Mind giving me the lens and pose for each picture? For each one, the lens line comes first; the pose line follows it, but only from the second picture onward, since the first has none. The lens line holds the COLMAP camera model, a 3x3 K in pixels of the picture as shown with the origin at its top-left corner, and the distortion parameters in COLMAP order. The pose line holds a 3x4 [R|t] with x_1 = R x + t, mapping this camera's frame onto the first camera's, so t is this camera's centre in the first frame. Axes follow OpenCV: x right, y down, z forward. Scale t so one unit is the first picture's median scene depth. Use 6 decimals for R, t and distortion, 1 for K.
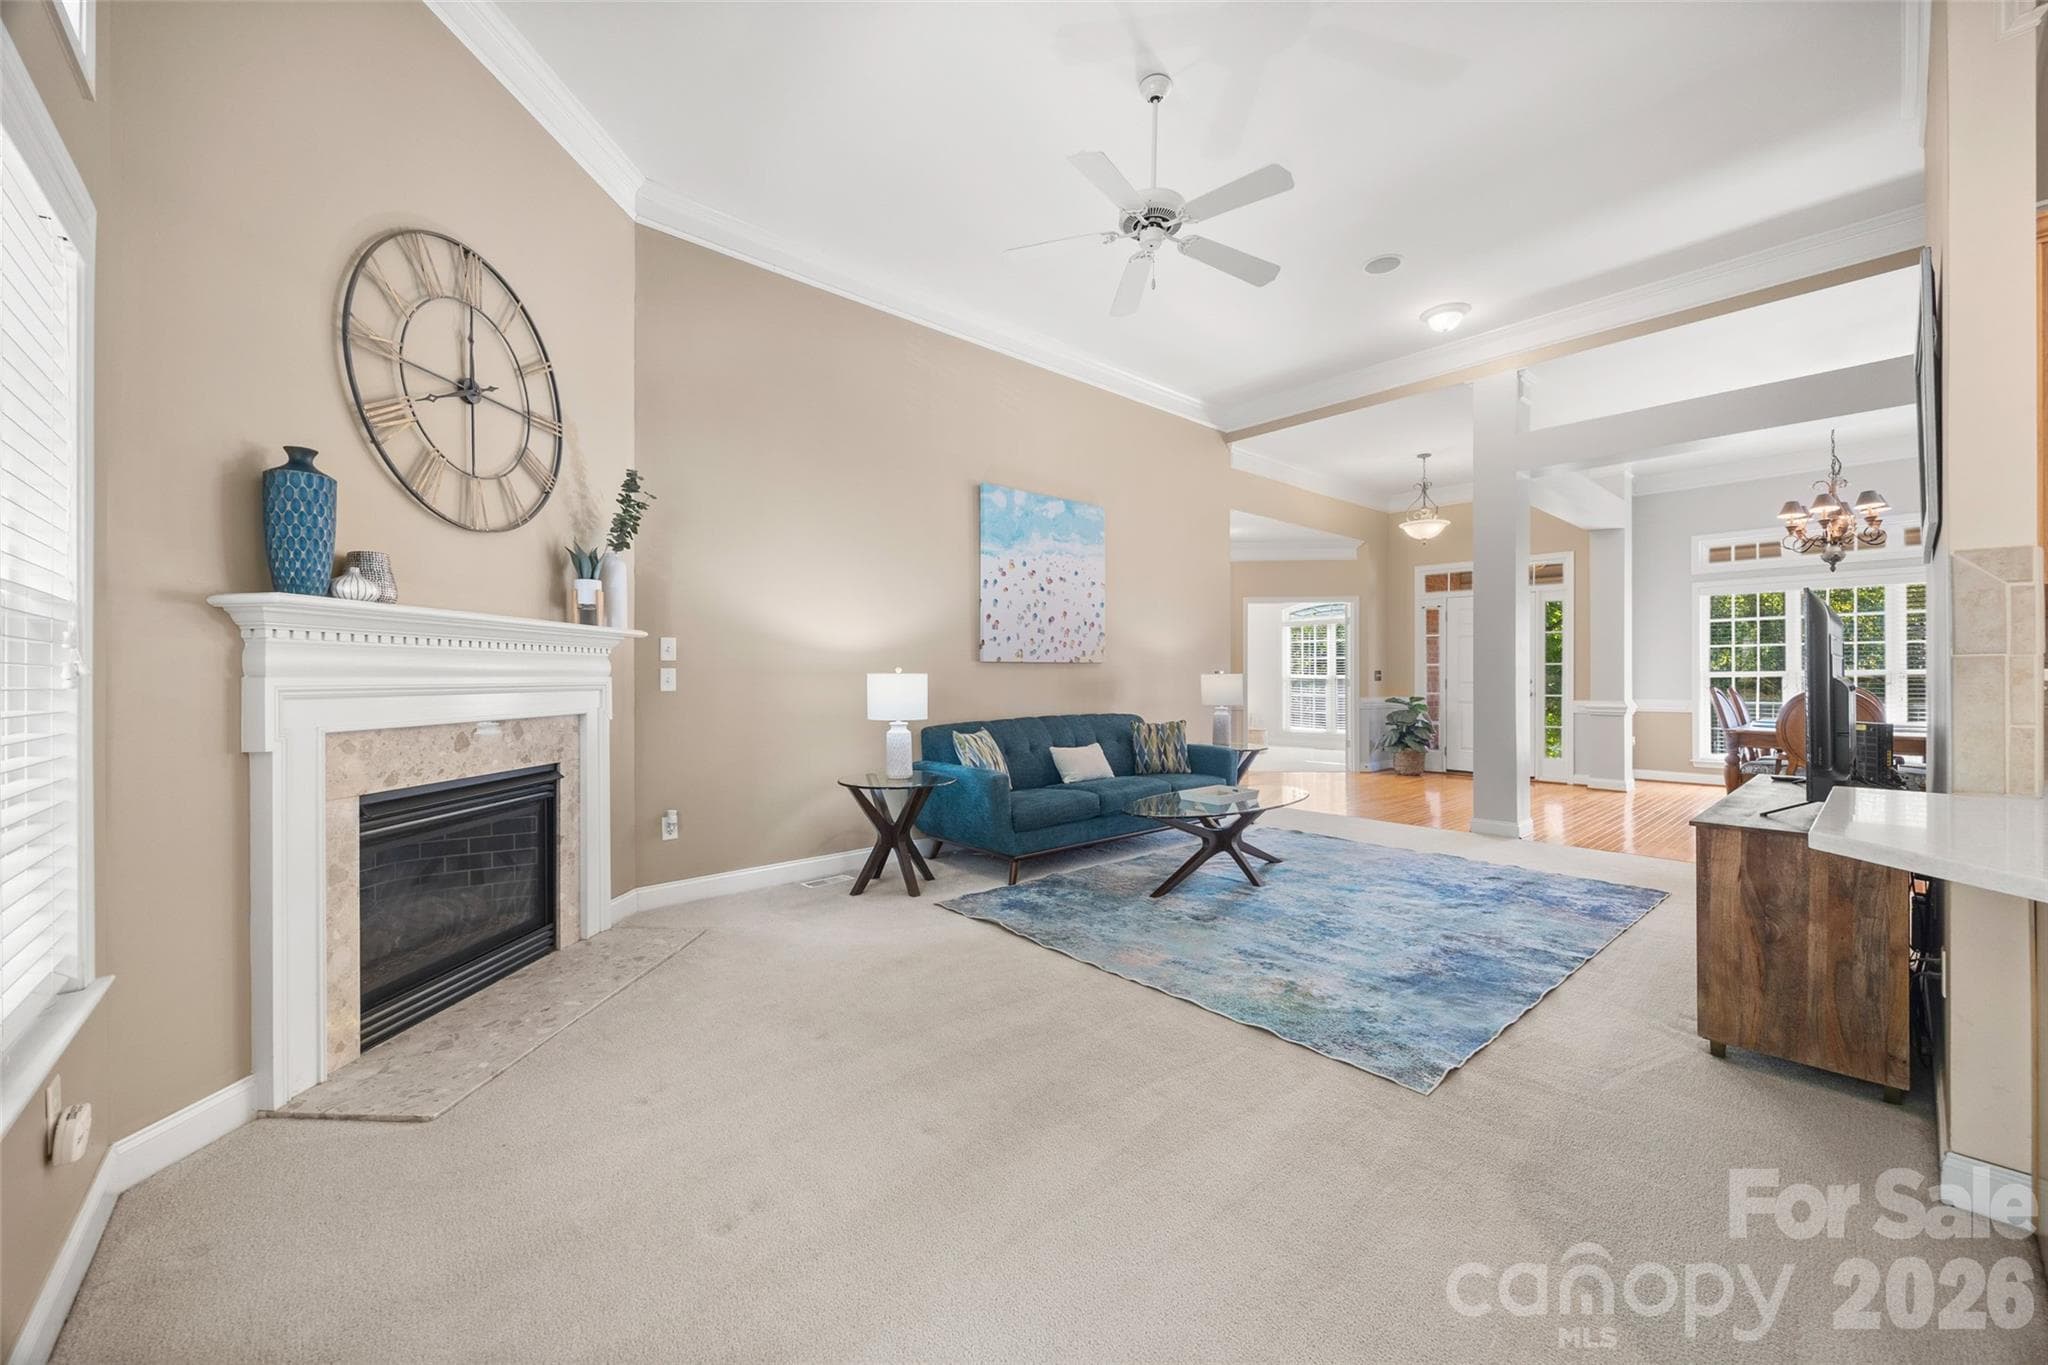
lens RADIAL K [[788.1, 0, 1057.4], [0, 788.1, 681.4], [0, 0, 1]] dist [0.000363, -0.000076]
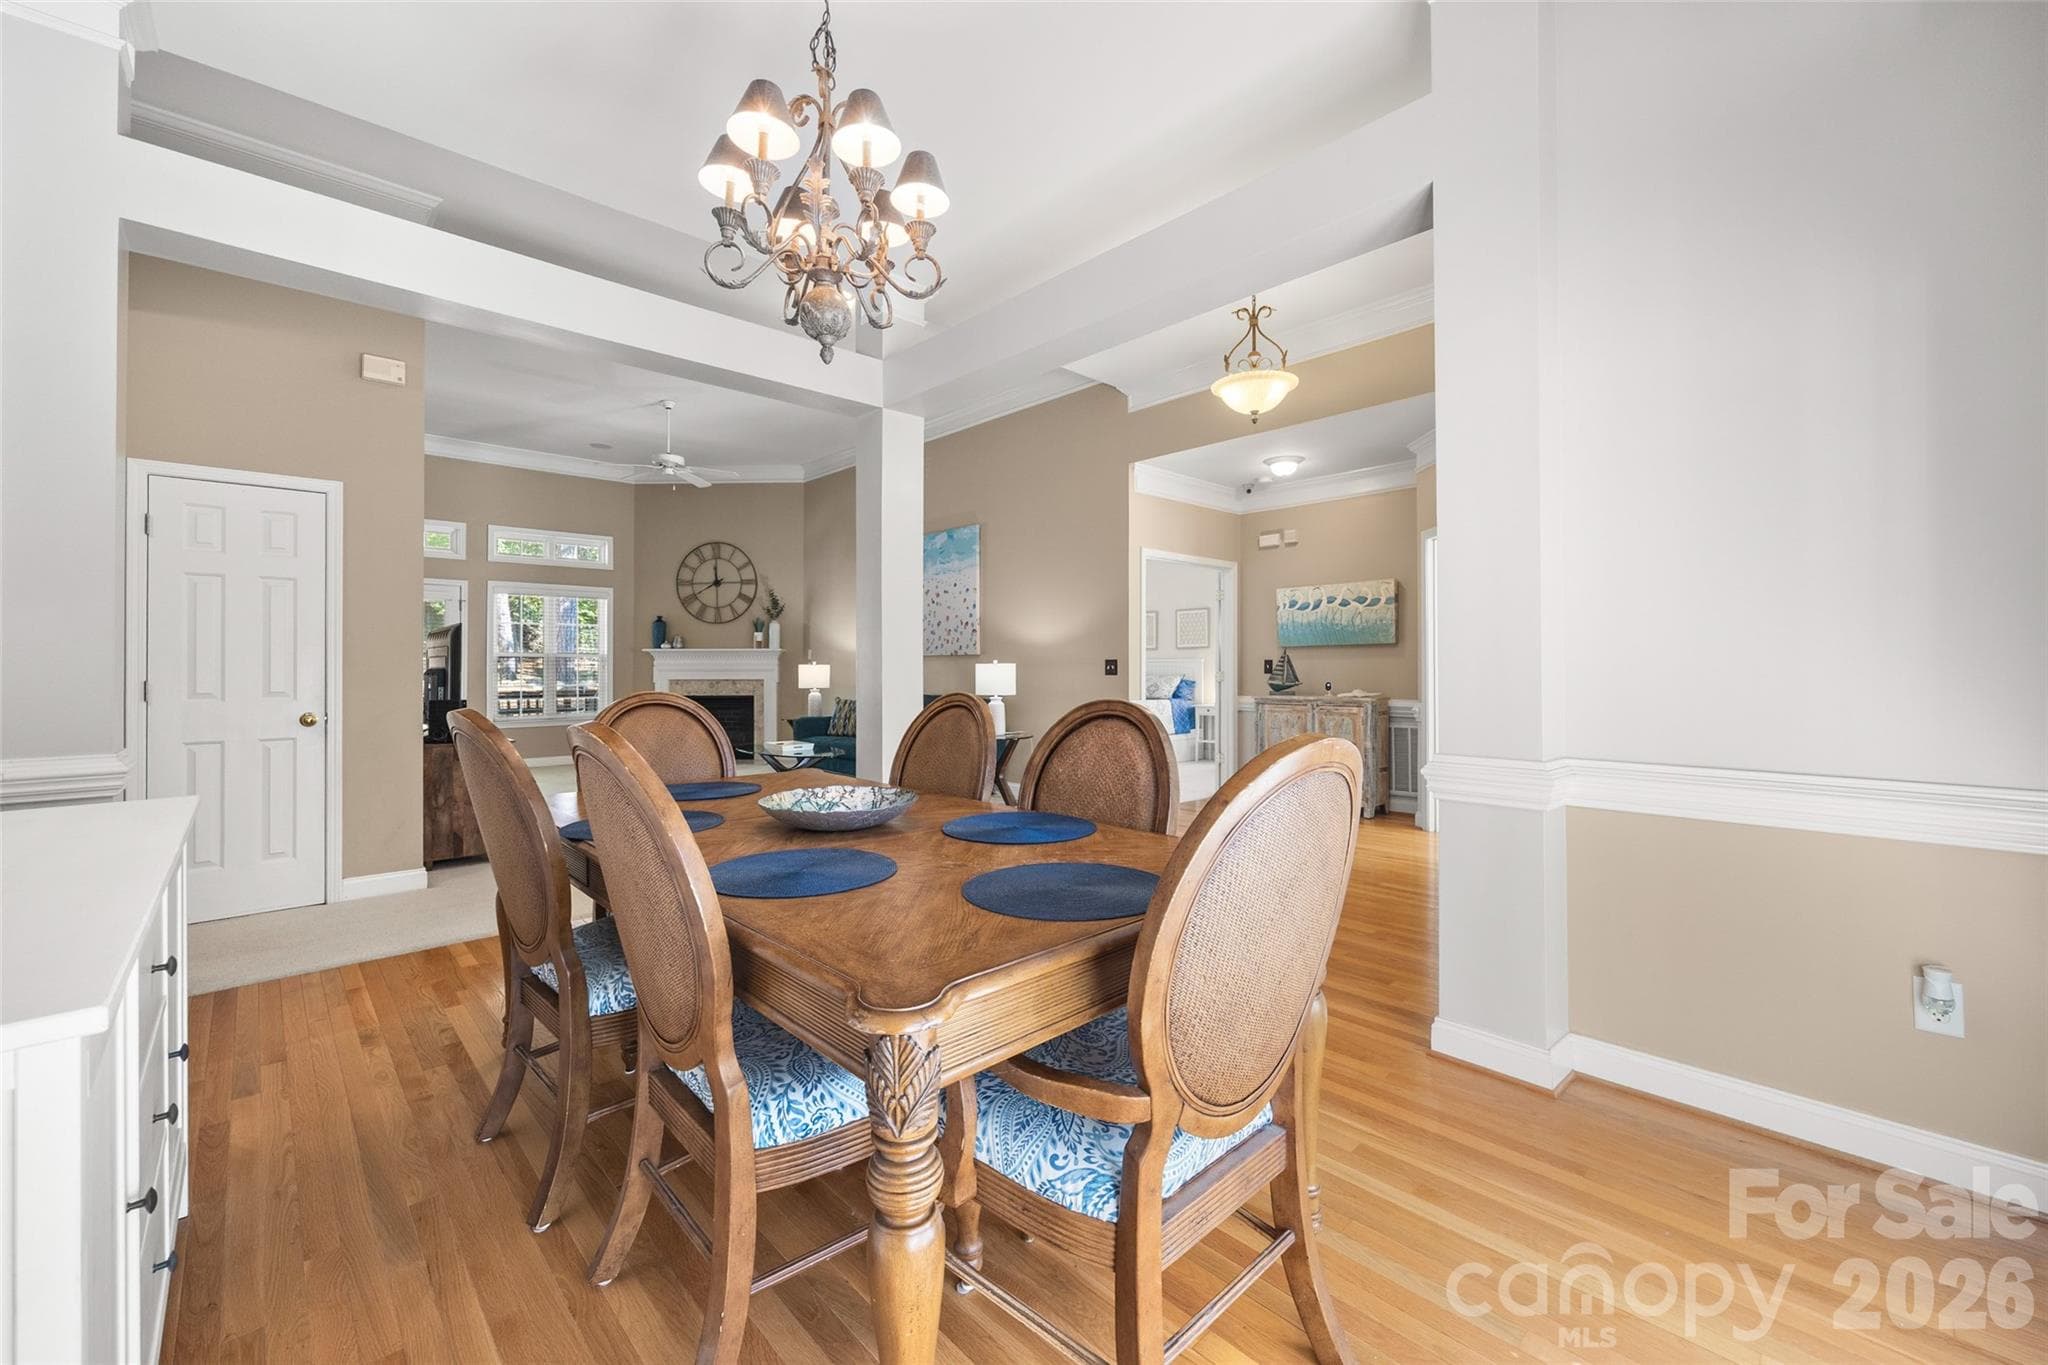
lens RADIAL K [[804.9, 0, 1025.7], [0, 804.9, 656.5], [0, 0, 1]] dist [0.000670, -0.000085]
pose [[0.005483, -0.007315, -0.999958, 2.367379], [-0.003235, 0.999968, -0.007333, -0.023700], [0.999980, 0.003275, 0.005460, 1.996411]]
